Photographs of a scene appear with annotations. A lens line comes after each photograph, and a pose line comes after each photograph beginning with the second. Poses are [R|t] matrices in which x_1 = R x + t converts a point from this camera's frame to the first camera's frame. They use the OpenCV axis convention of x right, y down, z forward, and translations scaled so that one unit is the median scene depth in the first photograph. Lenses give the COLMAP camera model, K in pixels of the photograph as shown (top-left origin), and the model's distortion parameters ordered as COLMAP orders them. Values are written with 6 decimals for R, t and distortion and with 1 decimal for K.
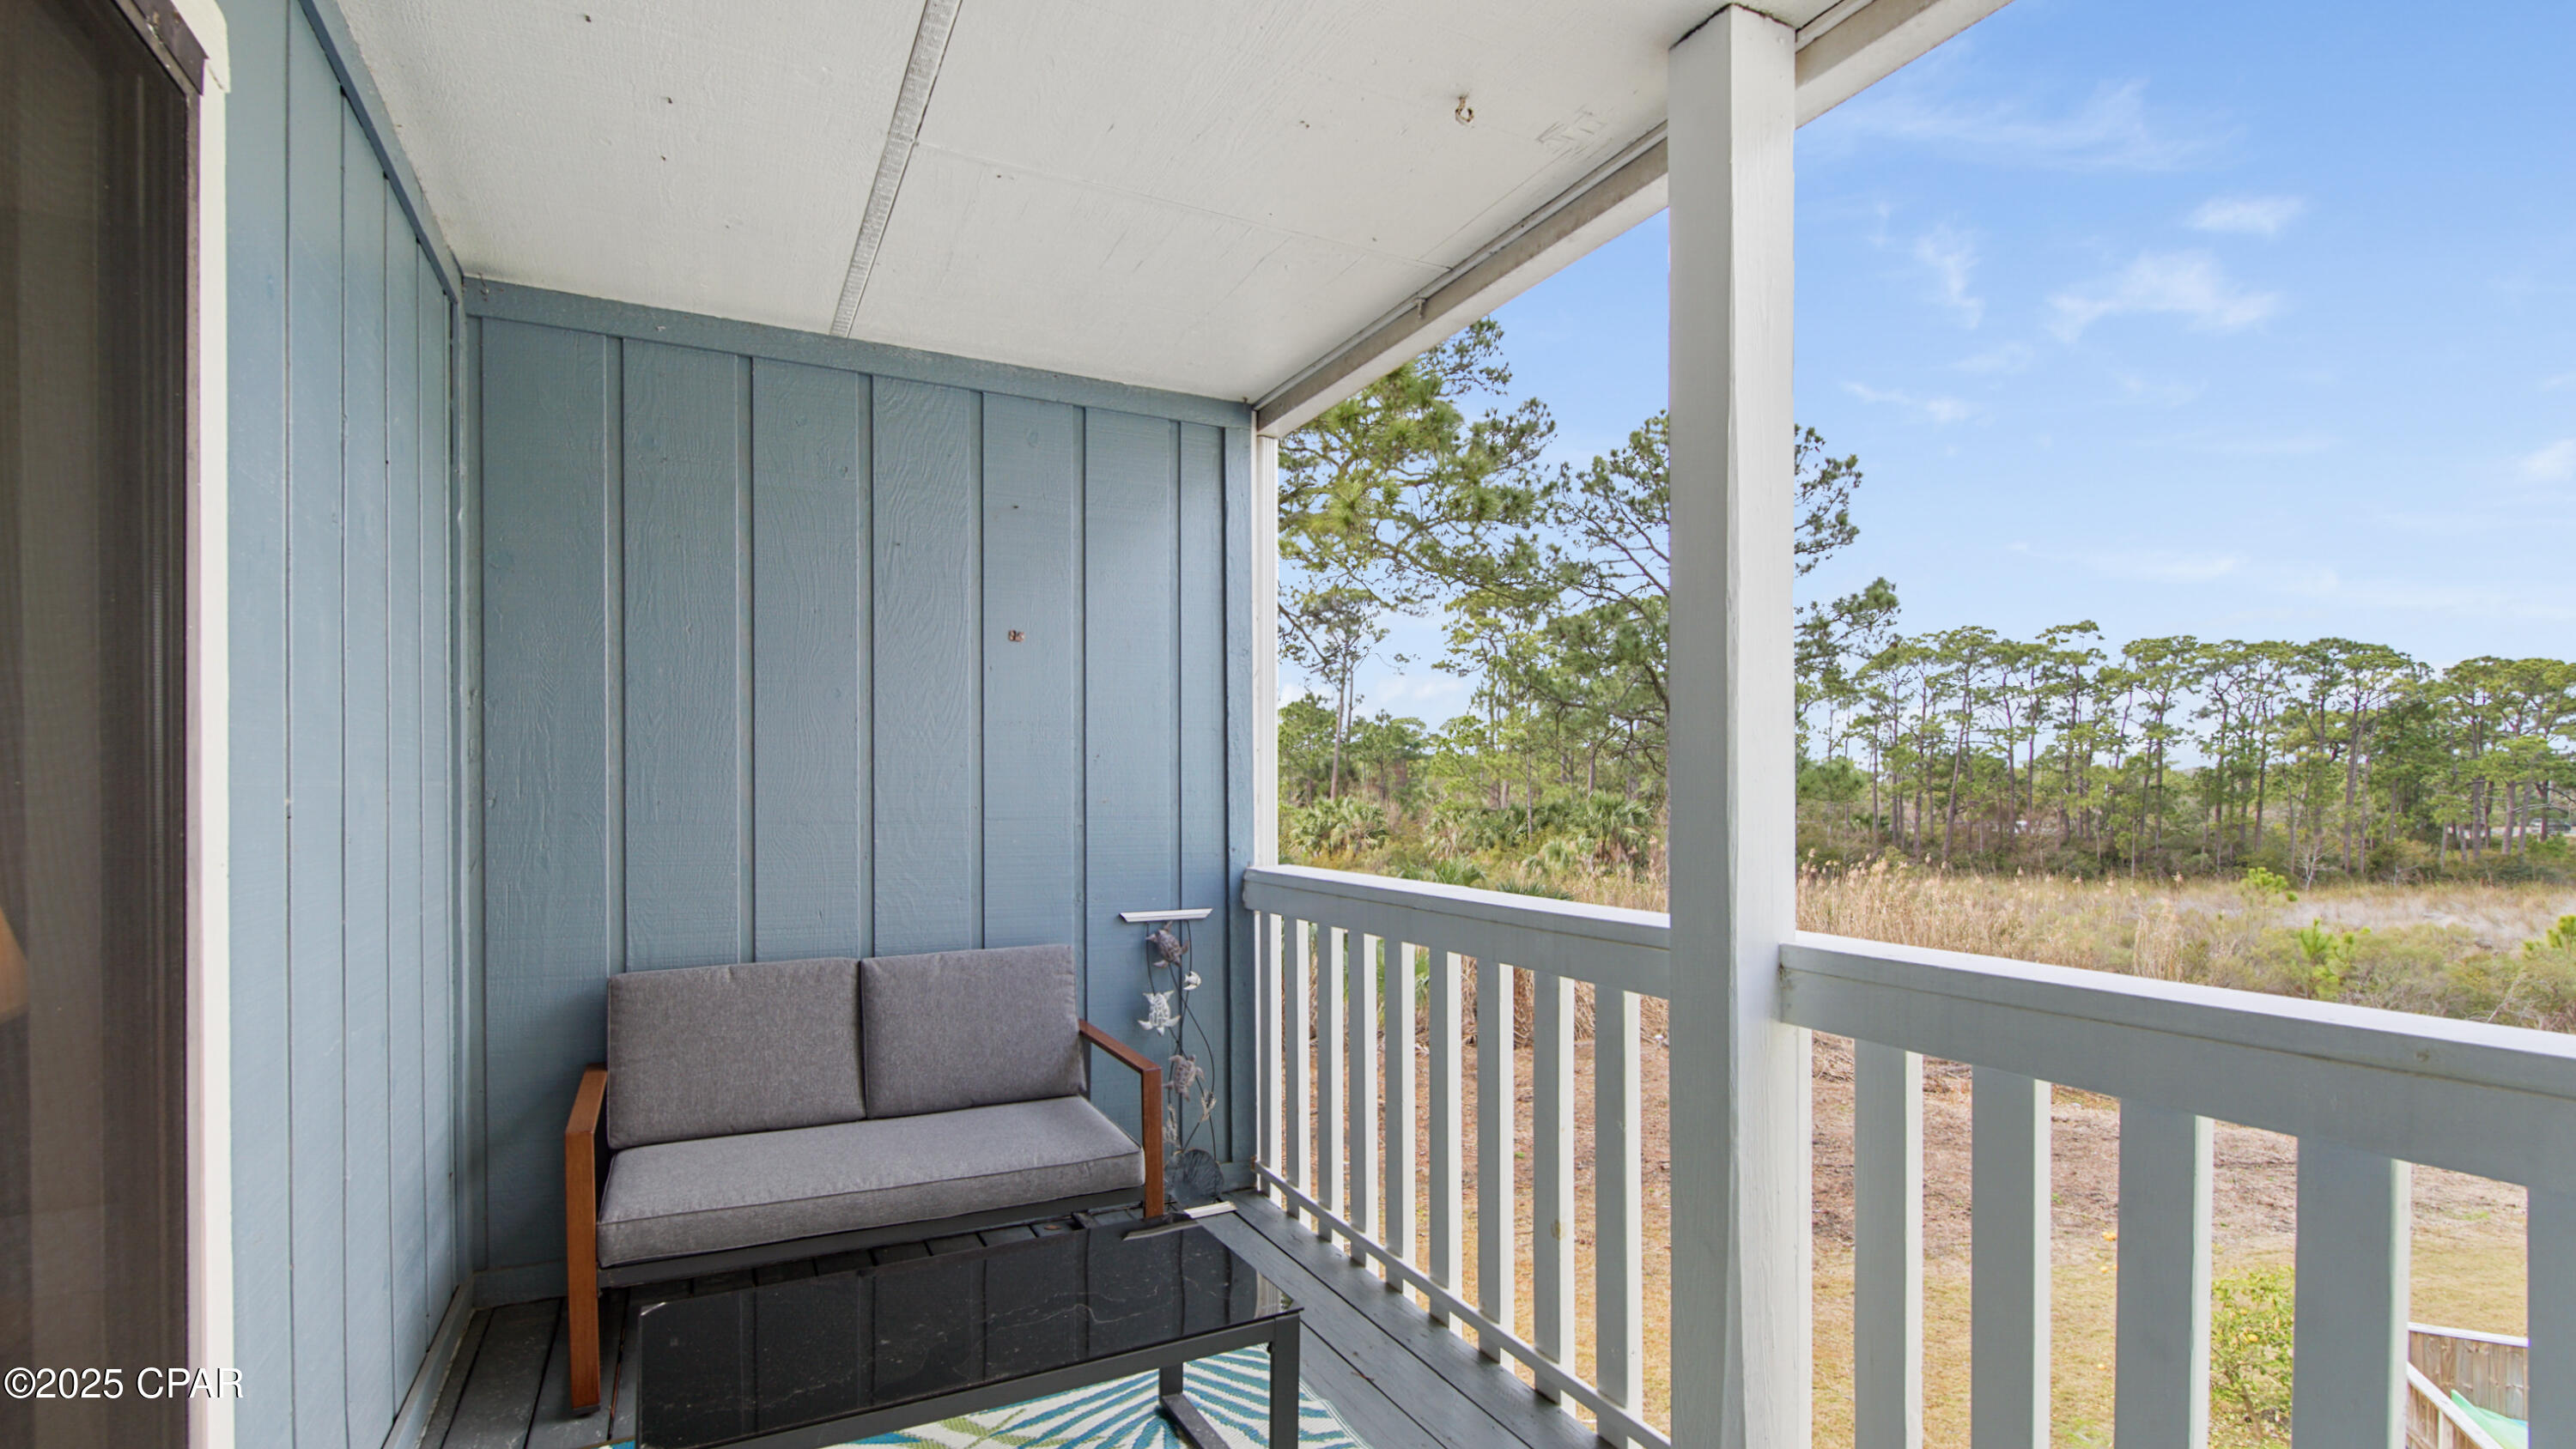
lens RADIAL K [[1211.3, 0, 1281.4], [0, 1211.3, 791.8], [0, 0, 1]] dist [0.004172, -0.000656]
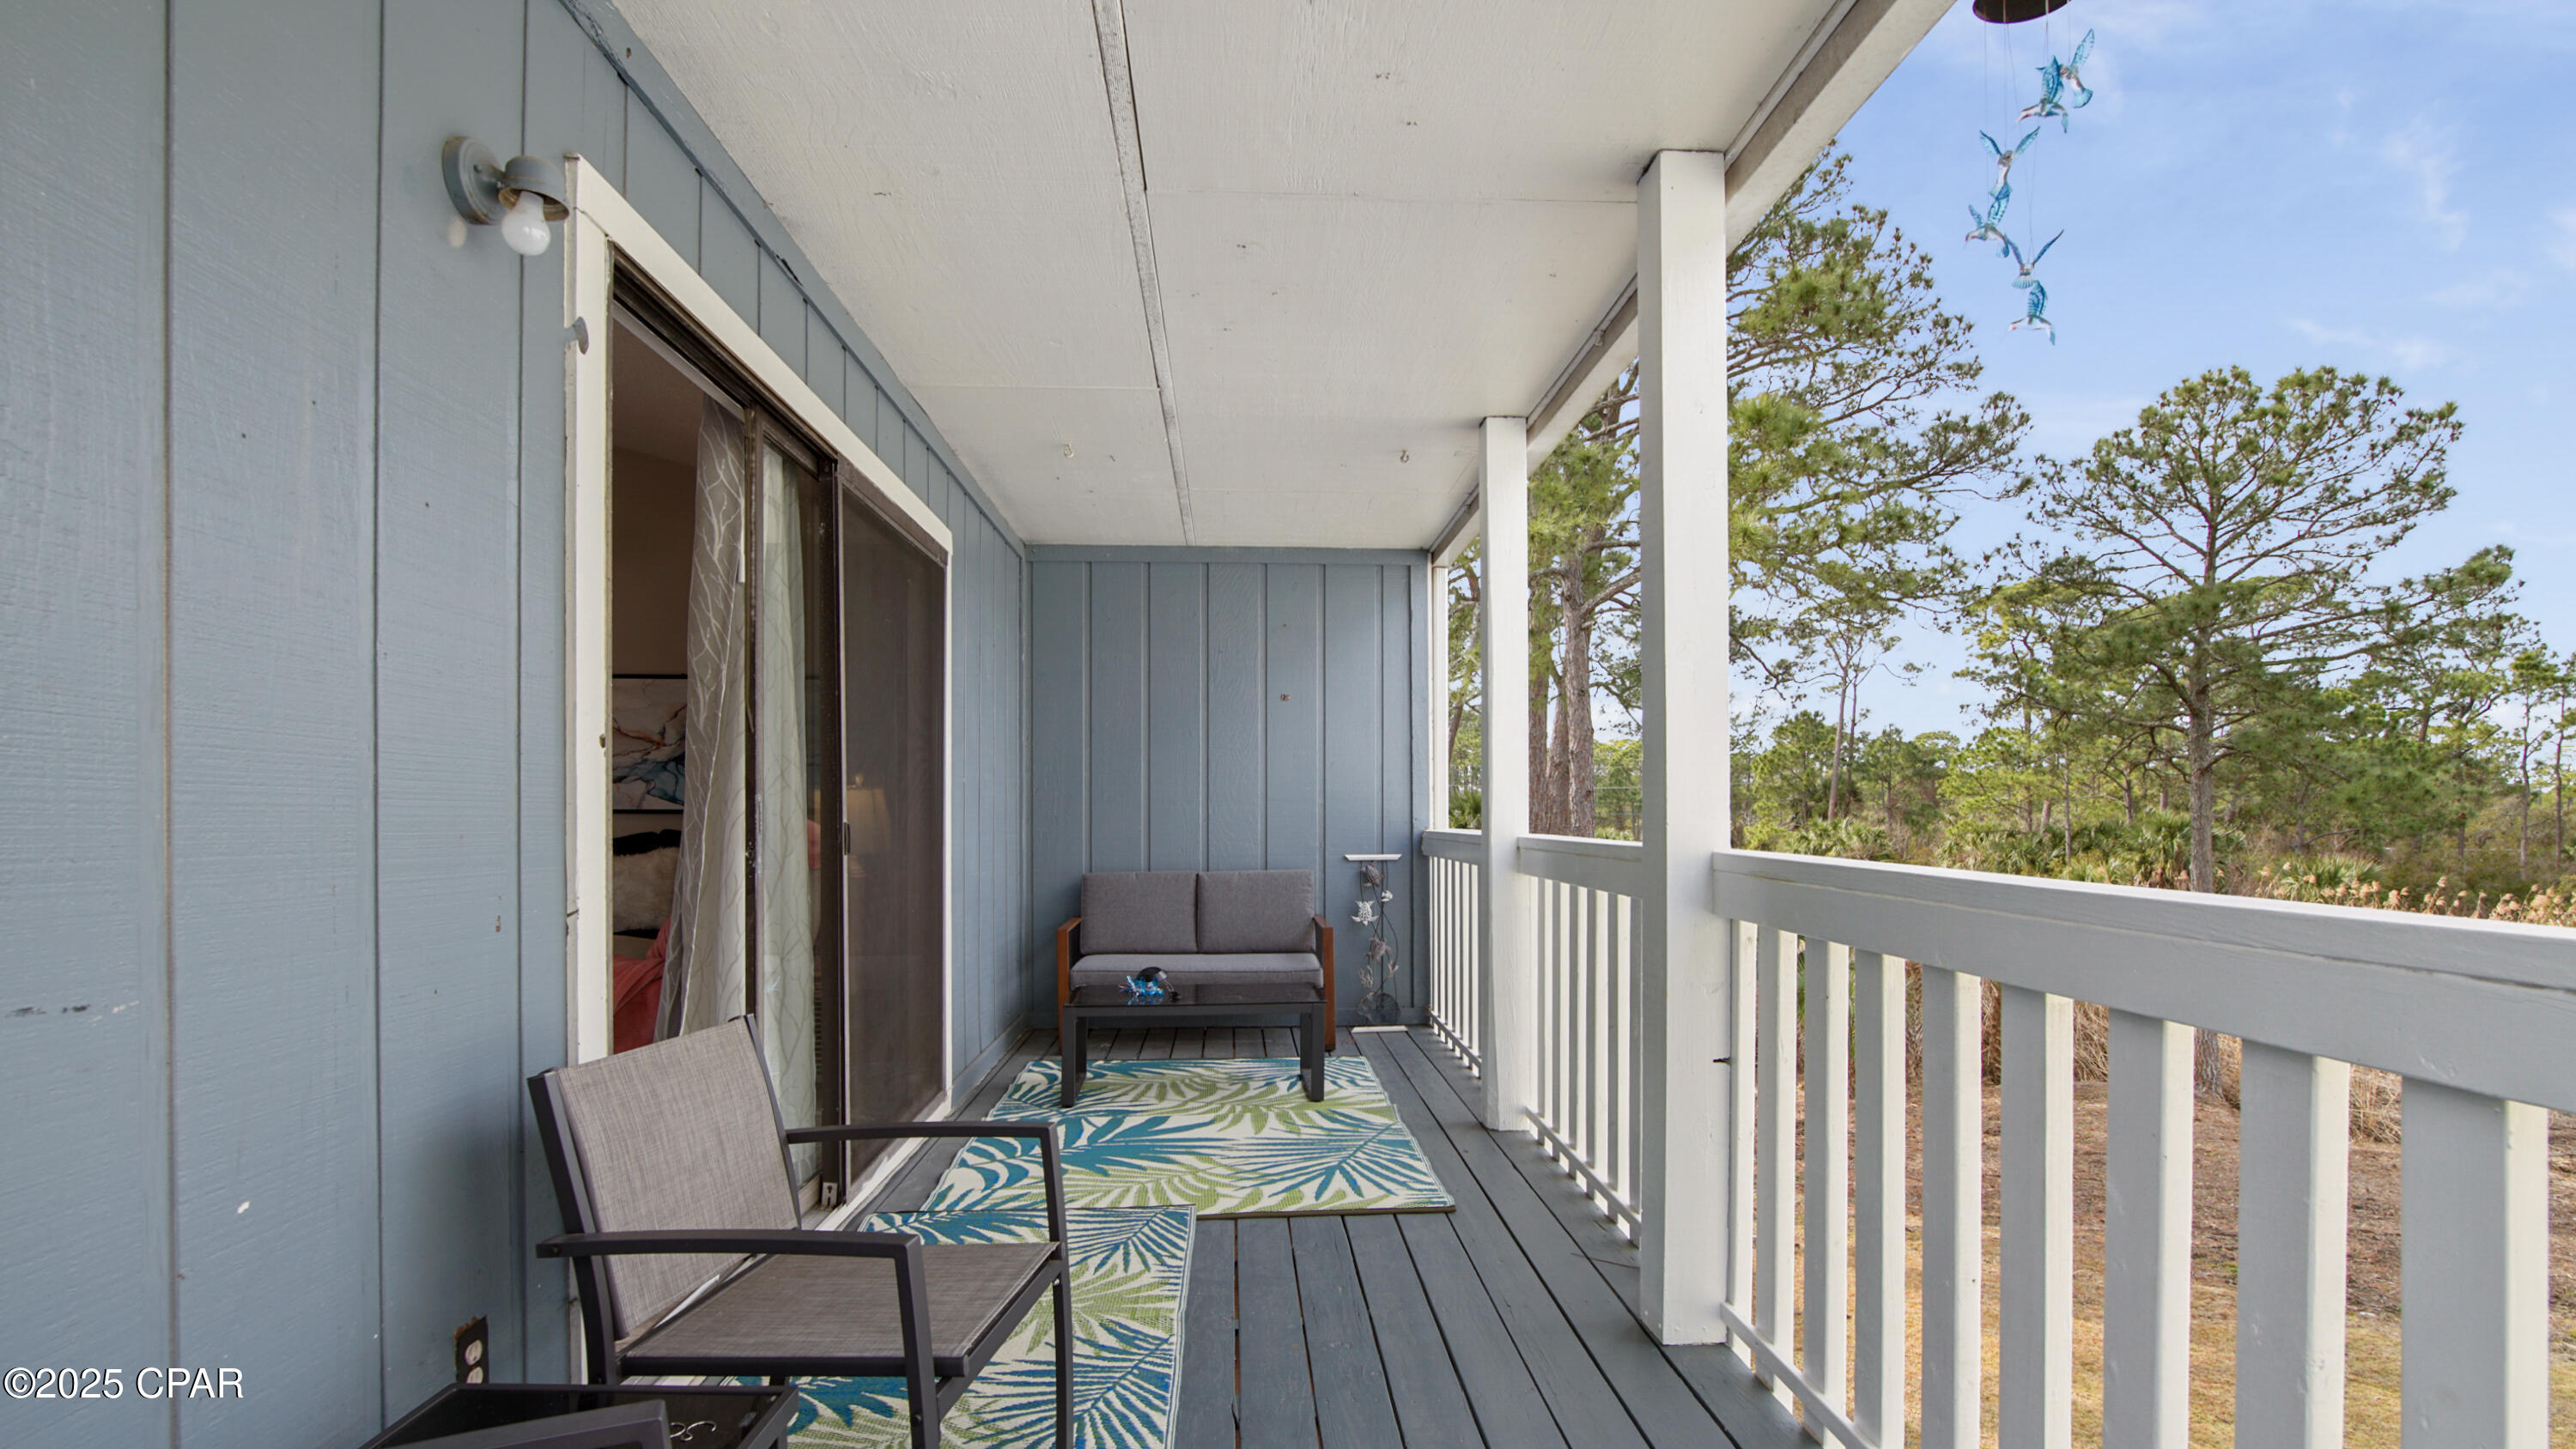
lens RADIAL K [[1211.3, 0, 1281.4], [0, 1211.3, 791.8], [0, 0, 1]] dist [0.004172, -0.000656]
pose [[0.917147, -0.011525, -0.398384, 0.065641], [0.003056, 0.999756, -0.021887, 0.006652], [0.398538, 0.018856, 0.916958, -0.086031]]
